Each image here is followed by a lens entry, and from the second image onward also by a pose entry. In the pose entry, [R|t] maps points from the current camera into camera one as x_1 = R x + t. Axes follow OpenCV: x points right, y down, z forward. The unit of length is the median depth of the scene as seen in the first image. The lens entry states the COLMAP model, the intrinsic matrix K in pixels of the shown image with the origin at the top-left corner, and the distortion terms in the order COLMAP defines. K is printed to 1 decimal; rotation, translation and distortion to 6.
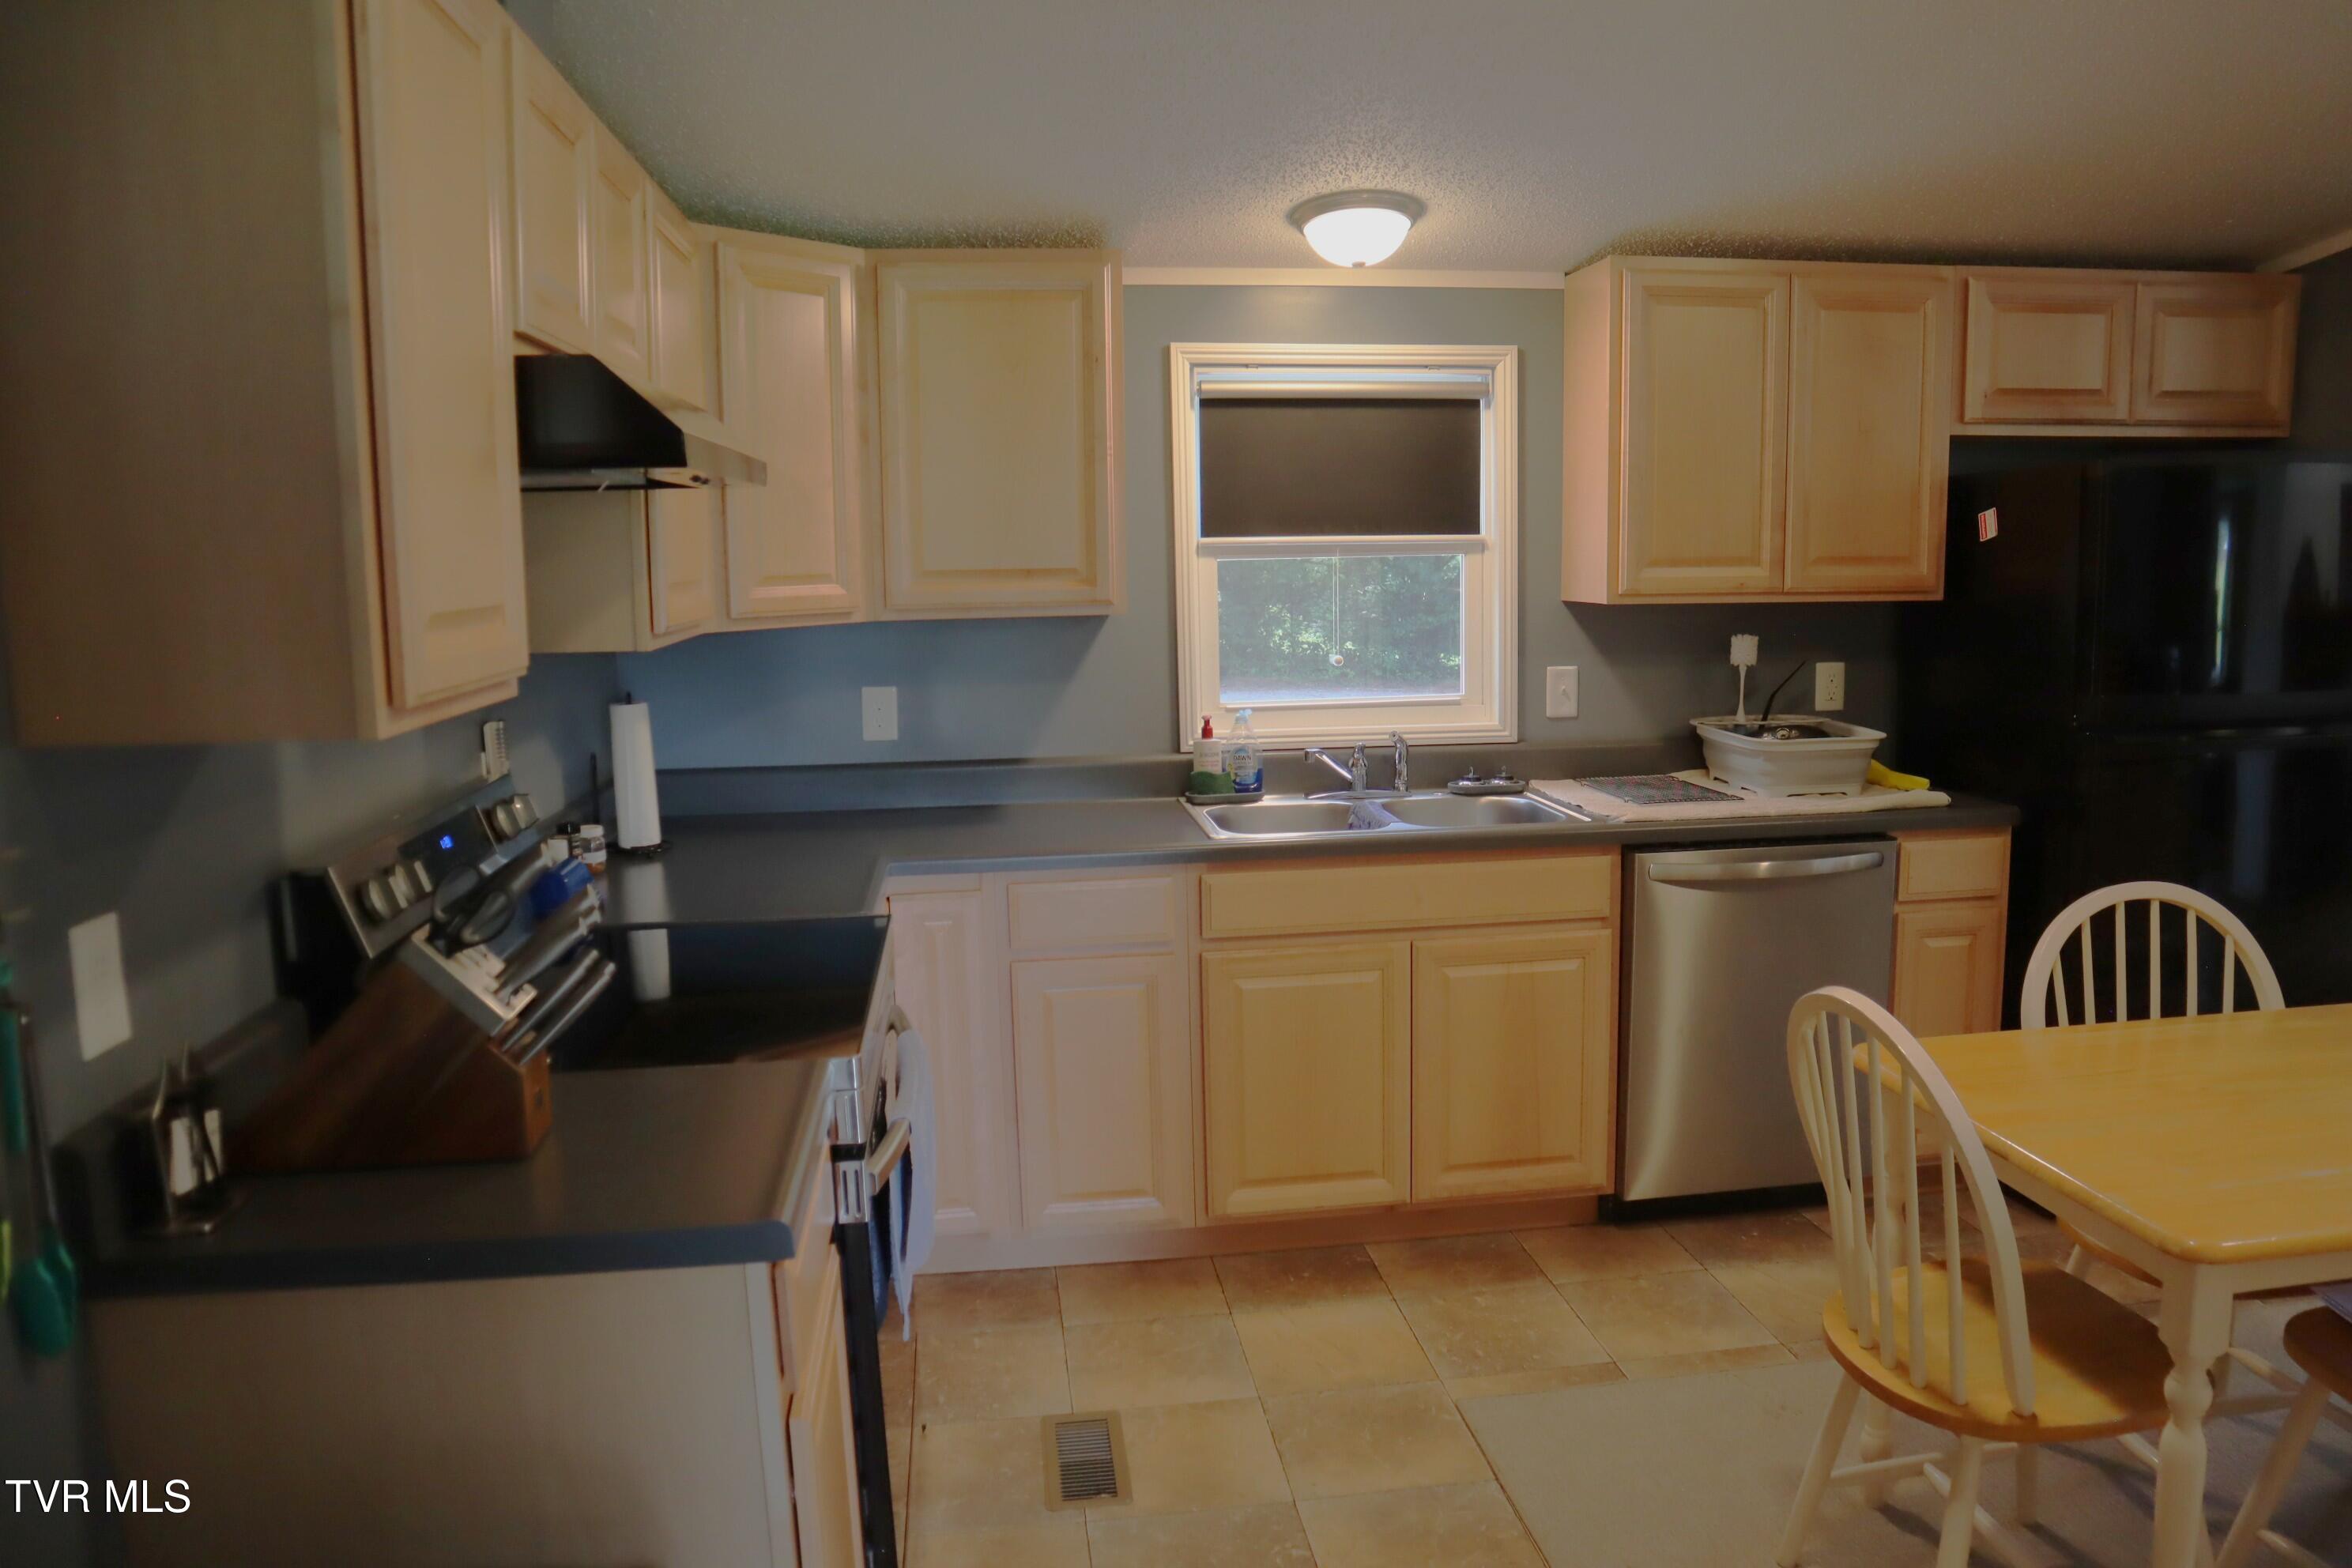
lens RADIAL K [[1703.8, 0, 1176.0], [0, 1703.8, 784.0], [0, 0, 1]] dist [-0.045641, 0.003443]
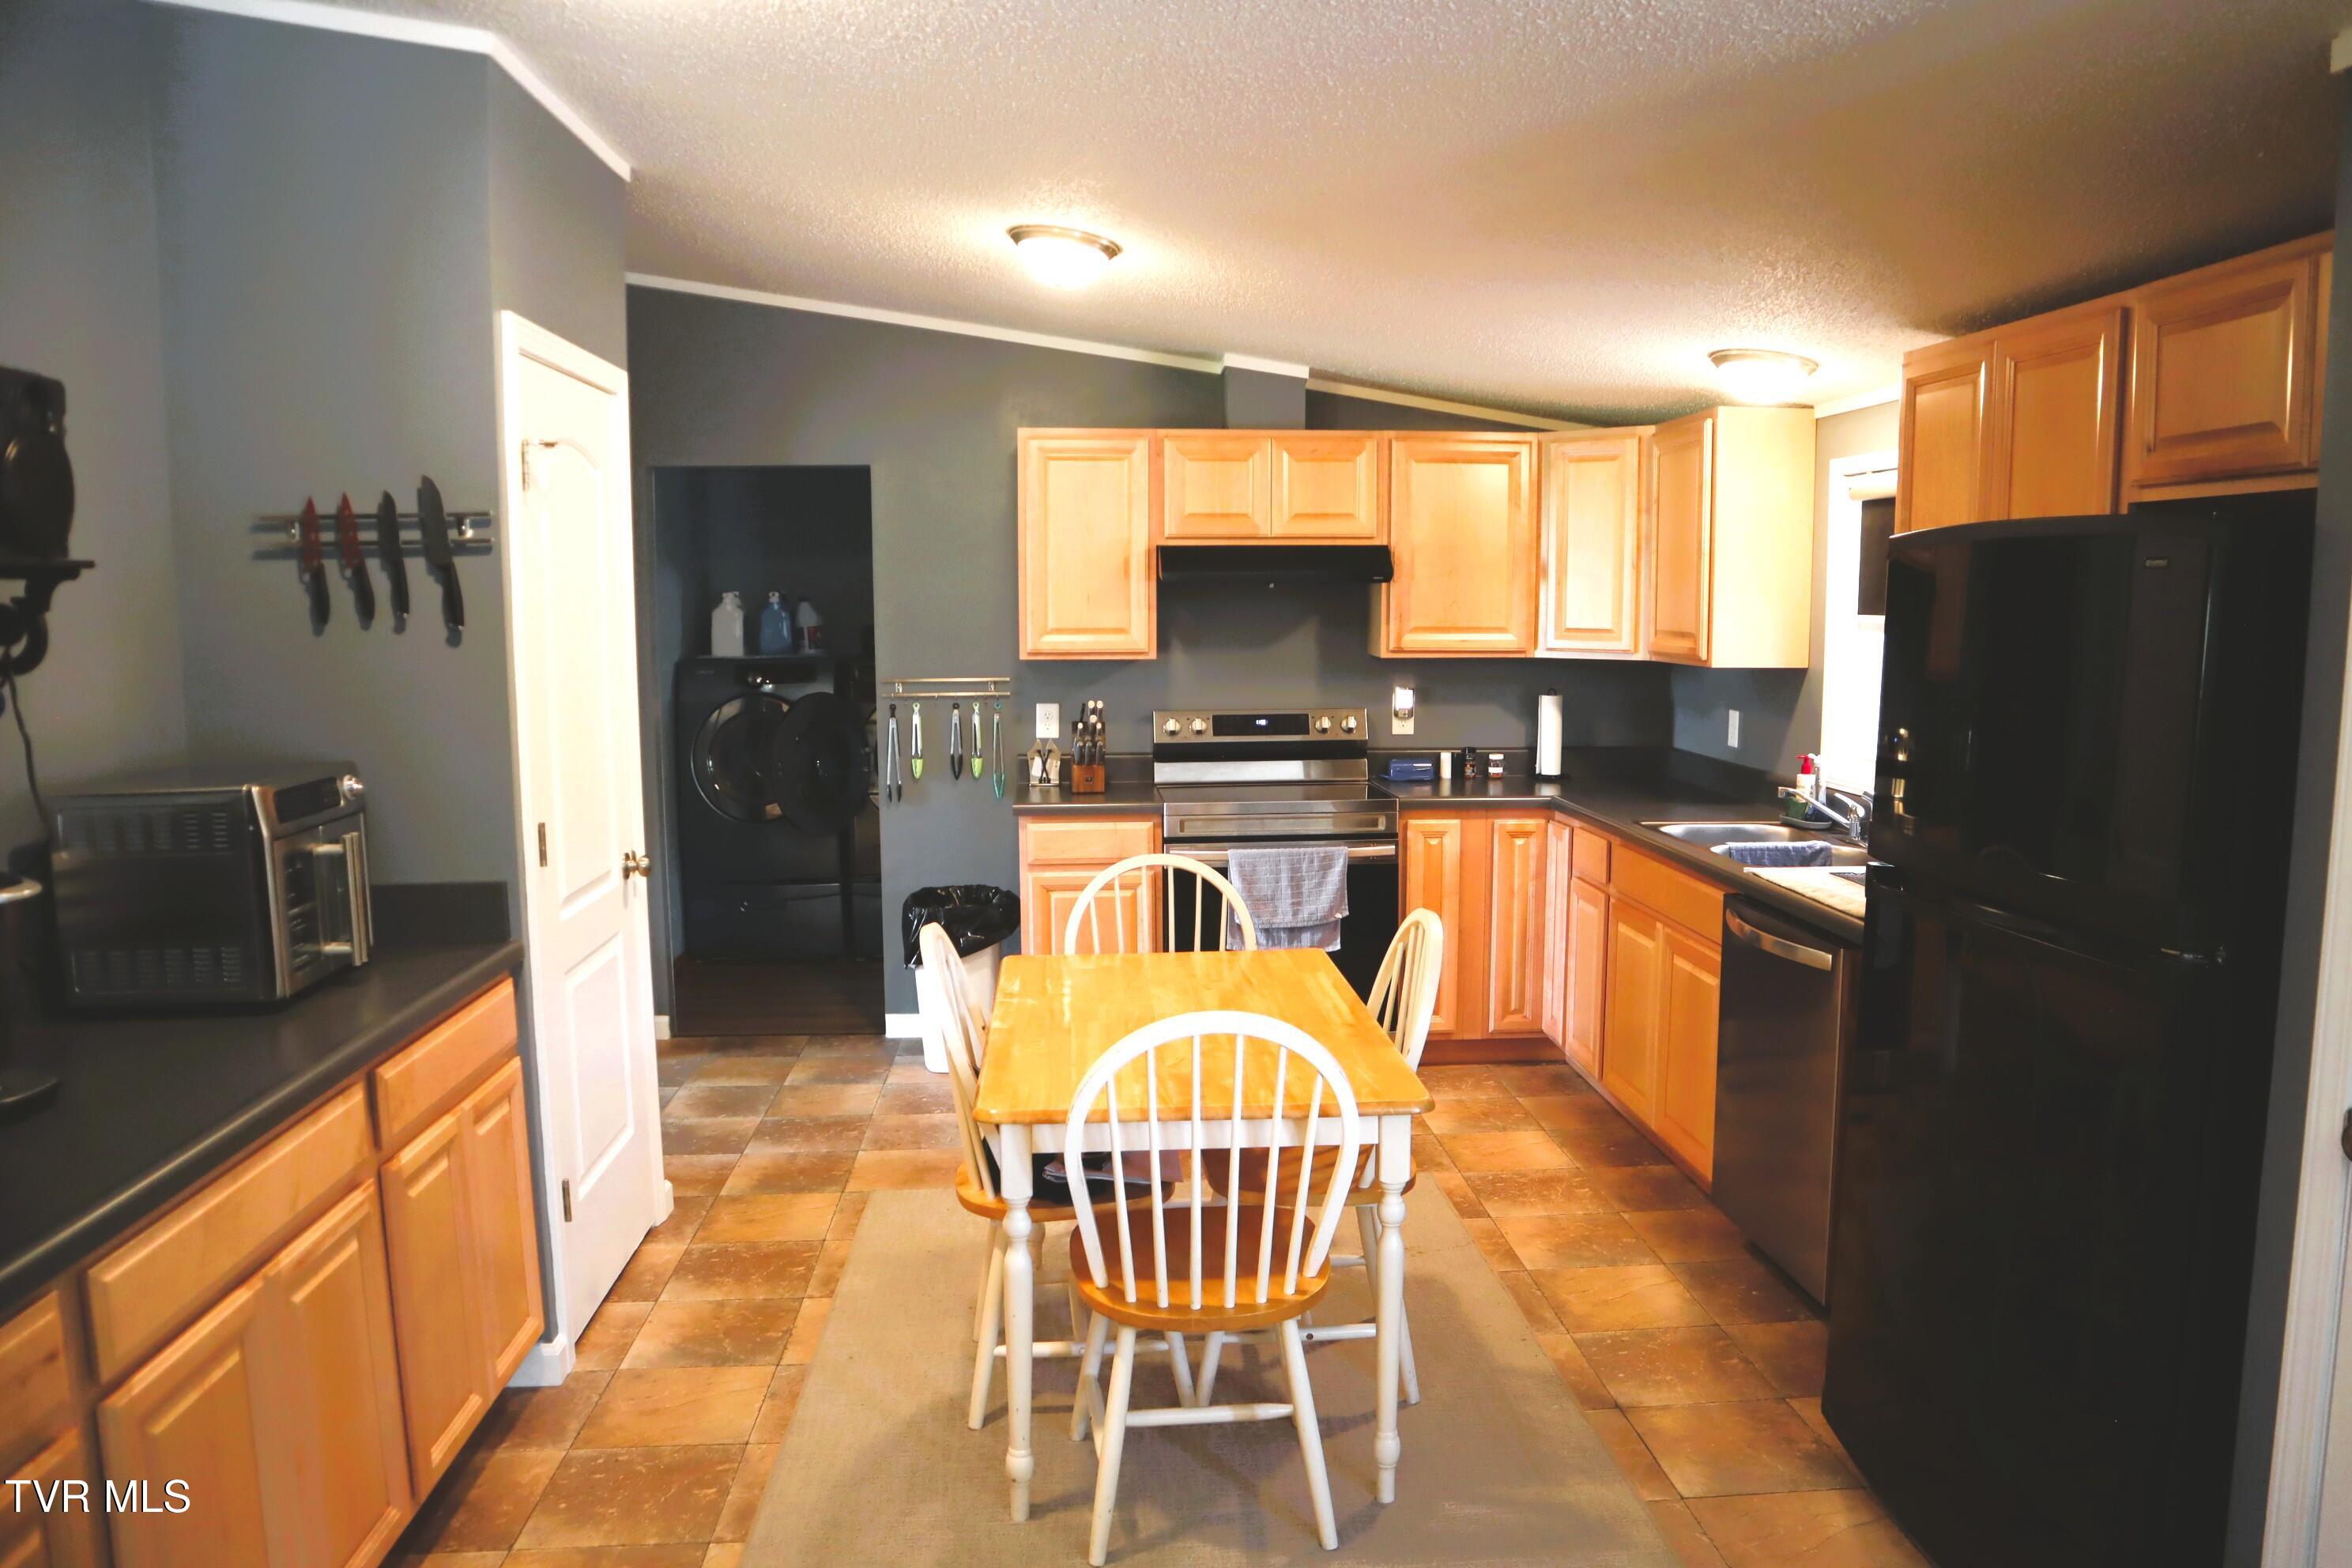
lens RADIAL K [[1703.8, 0, 1176.0], [0, 1703.8, 784.0], [0, 0, 1]] dist [-0.045641, 0.003443]
pose [[-0.059692, 0.135331, -0.989001, 1.445709], [-0.126443, 0.981762, 0.141972, -0.150699], [0.990176, 0.133527, -0.041492, 0.692256]]
